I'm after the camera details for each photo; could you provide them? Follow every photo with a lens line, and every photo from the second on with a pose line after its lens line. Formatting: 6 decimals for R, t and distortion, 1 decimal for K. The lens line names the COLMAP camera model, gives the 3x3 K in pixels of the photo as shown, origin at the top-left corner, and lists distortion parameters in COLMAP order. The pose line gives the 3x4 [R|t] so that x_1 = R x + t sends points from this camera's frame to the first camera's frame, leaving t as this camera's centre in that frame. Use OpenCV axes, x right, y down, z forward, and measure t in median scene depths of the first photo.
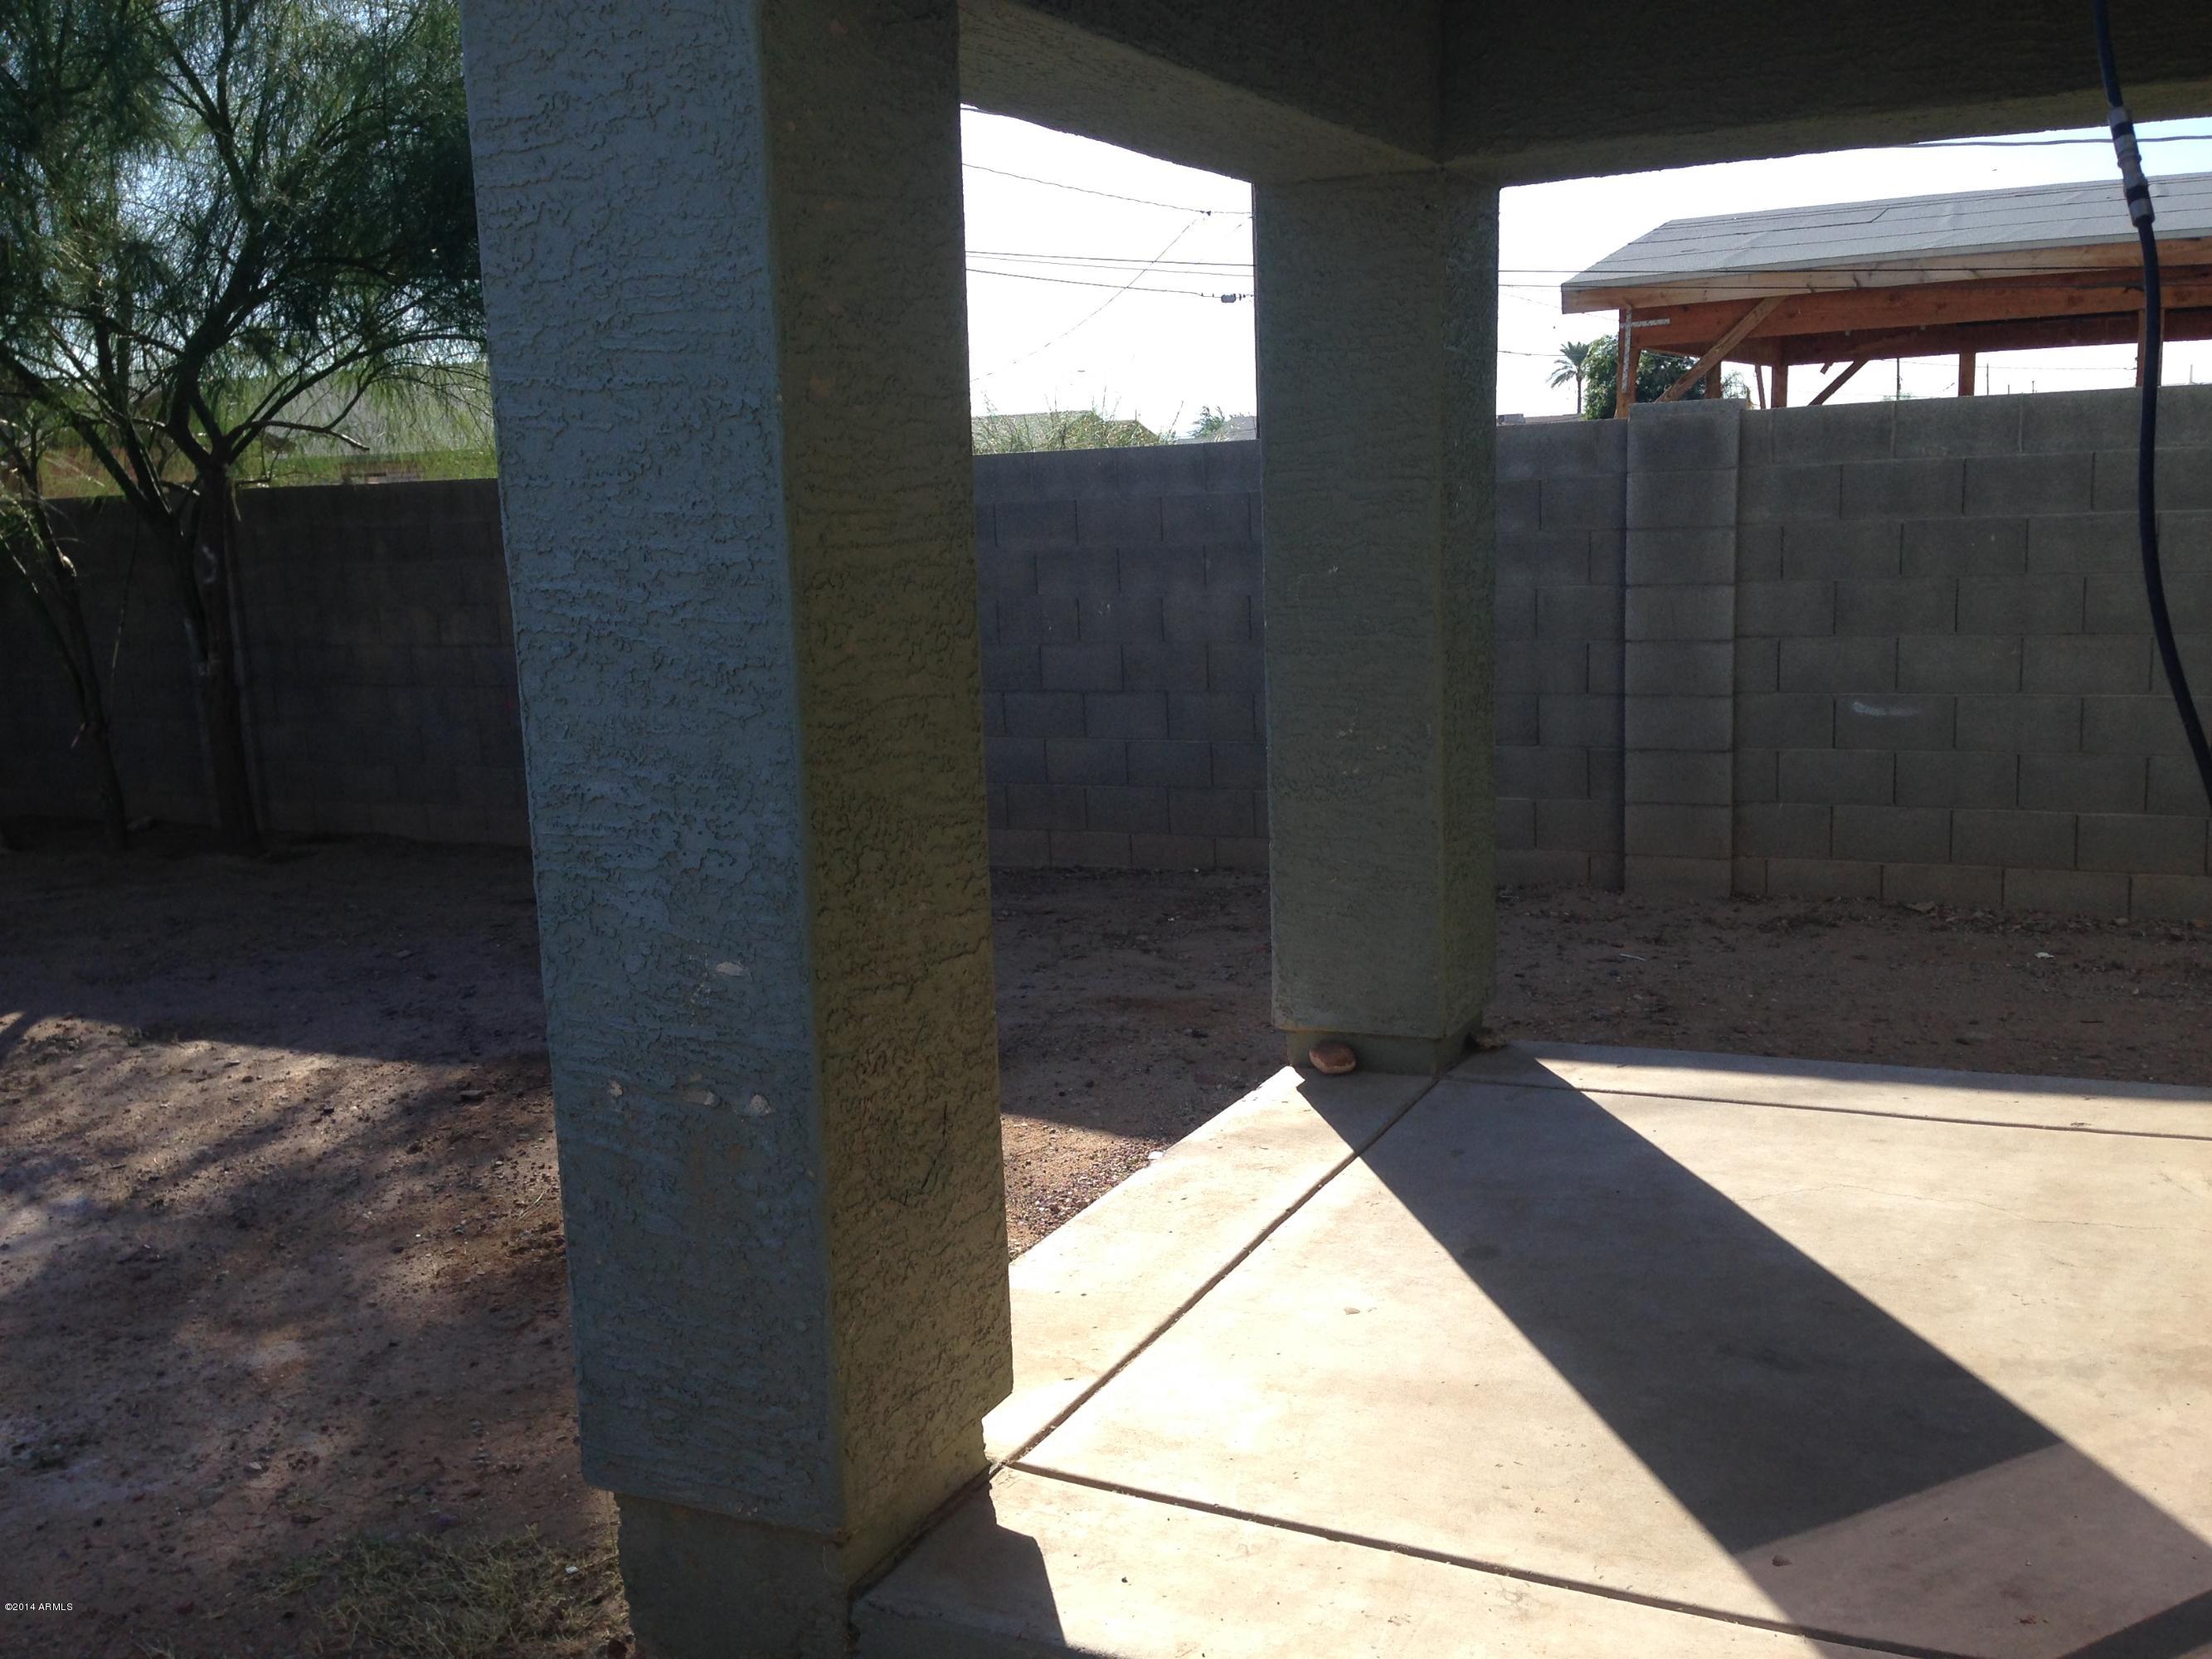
lens RADIAL K [[2000.2, 0, 1117.5], [0, 2000.2, 835.7], [0, 0, 1]] dist [0.100980, -0.182733]
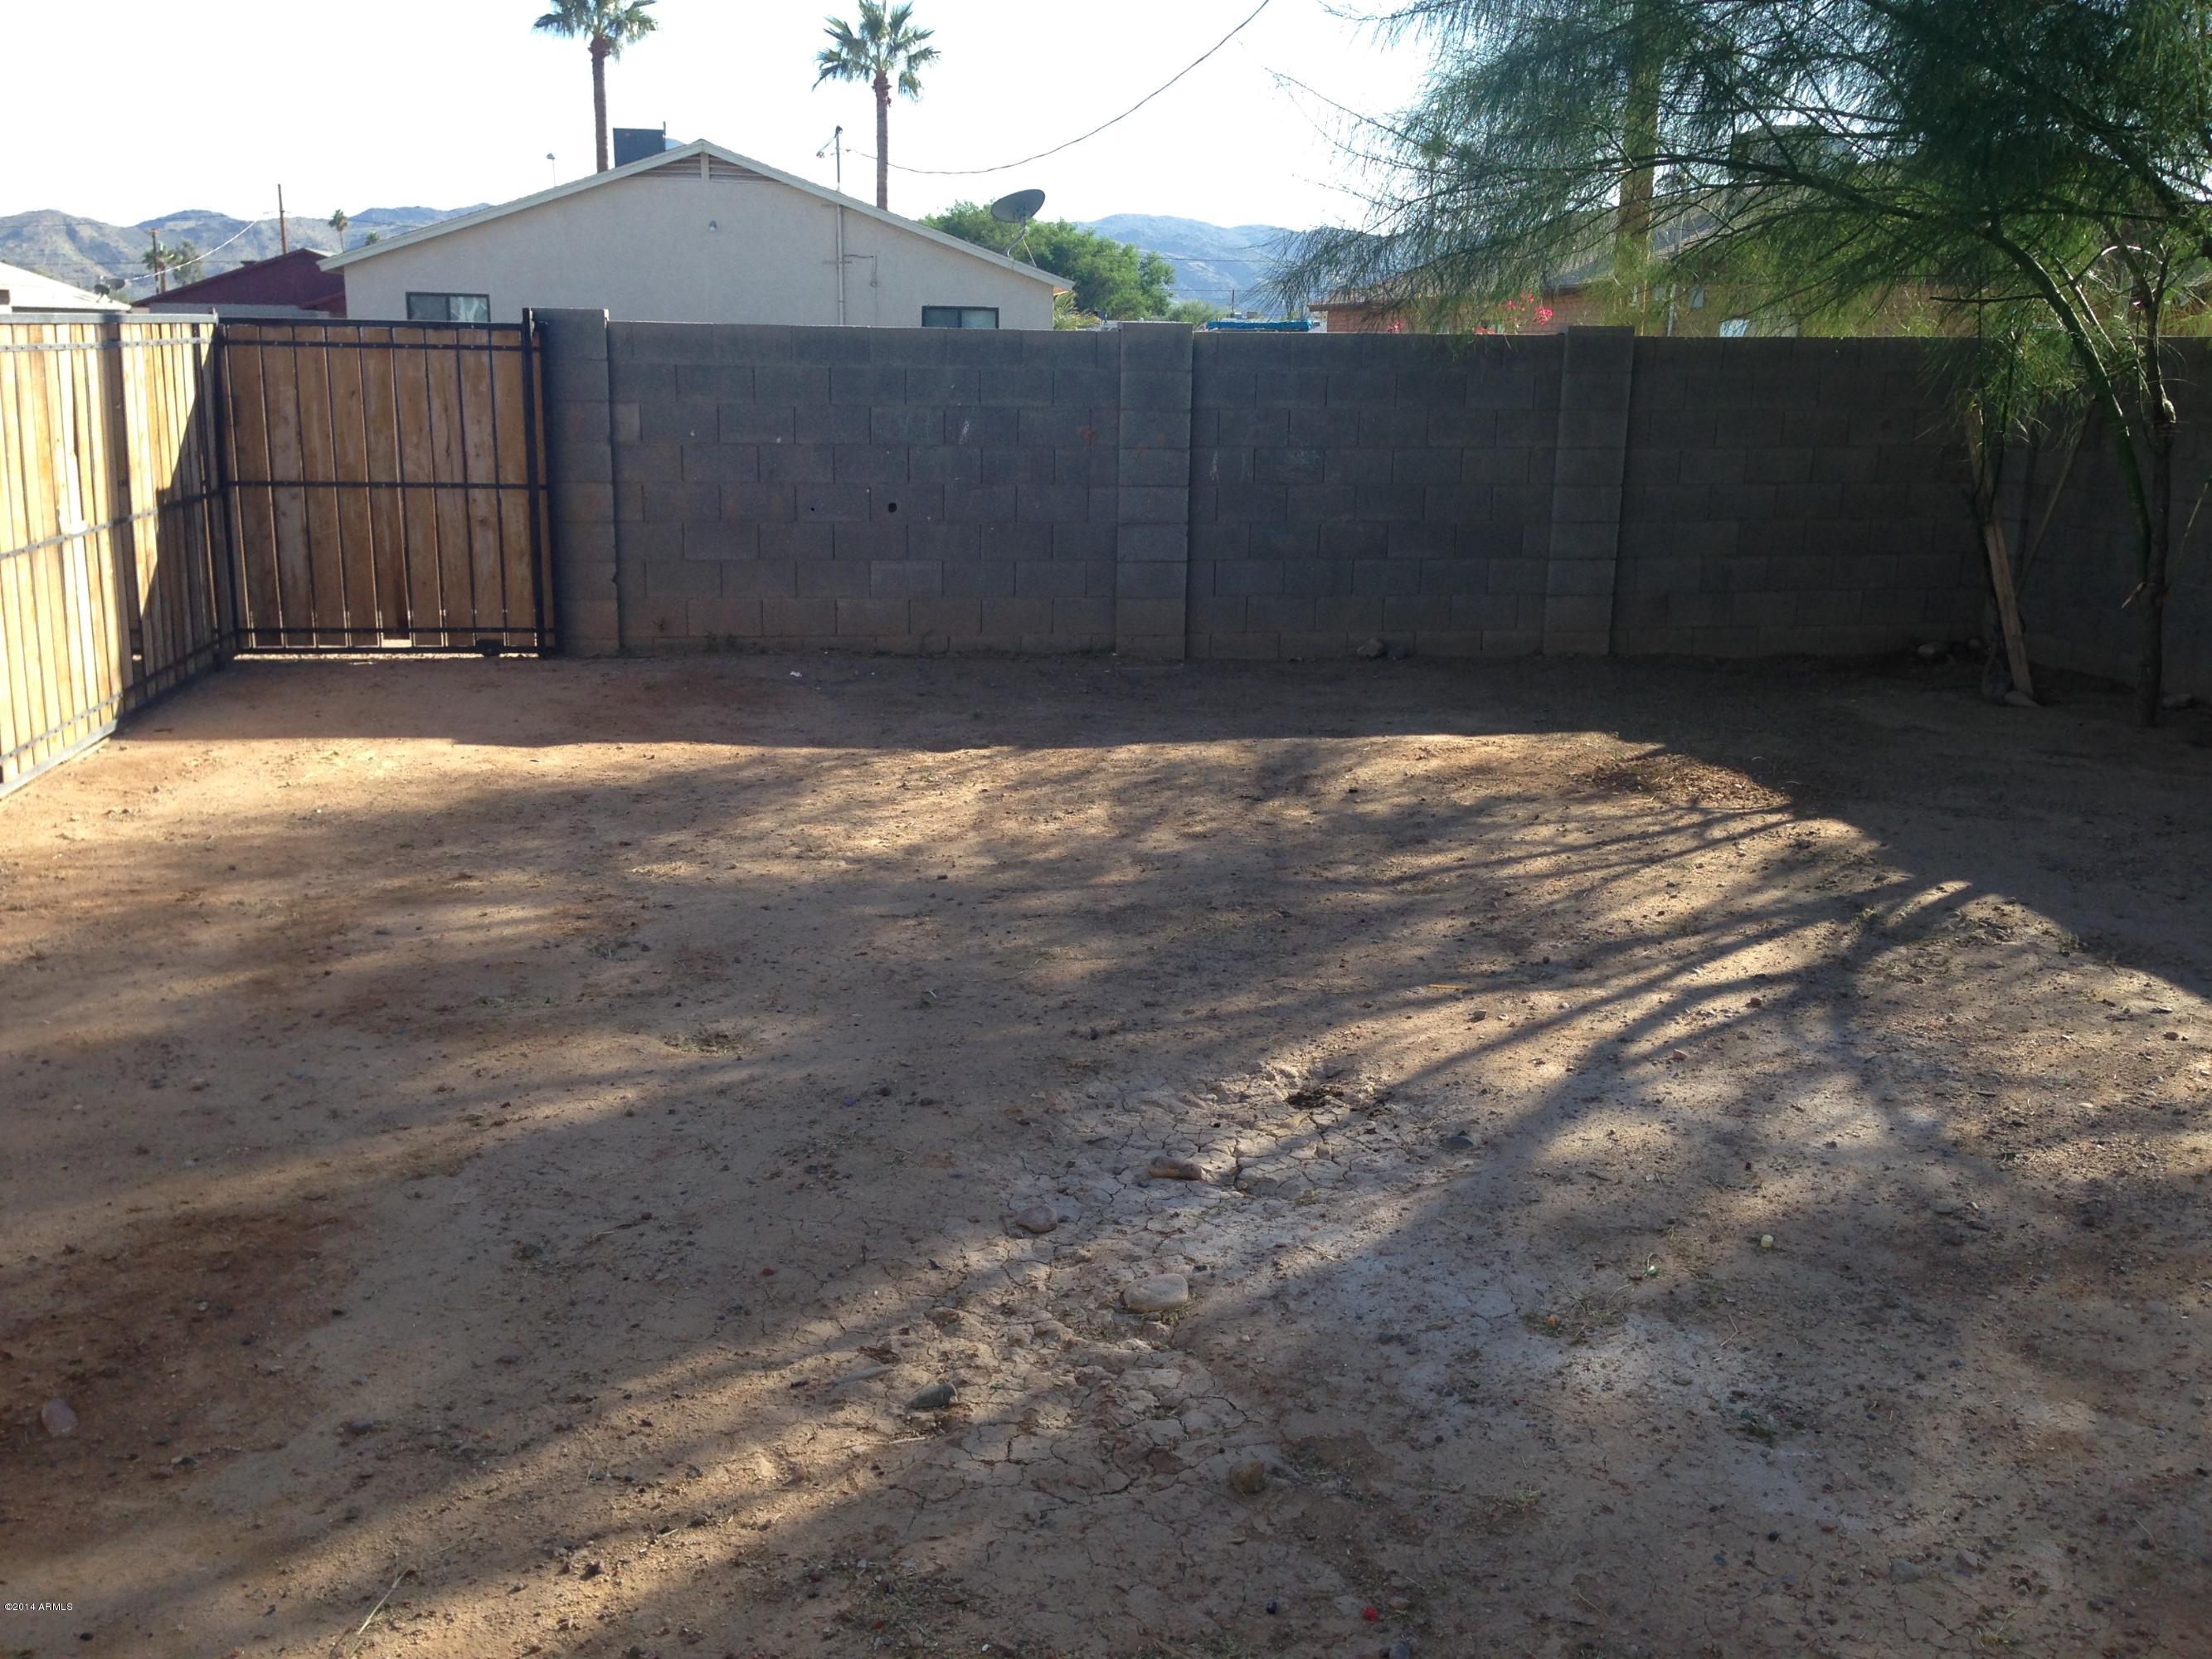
lens RADIAL K [[2000.2, 0, 1117.5], [0, 2000.2, 835.7], [0, 0, 1]] dist [0.100980, -0.182733]
pose [[0.566985, 0.240980, -0.787691, -0.030345], [-0.182324, 0.969247, 0.165286, -0.018818], [0.803297, 0.049900, 0.593484, 0.131510]]
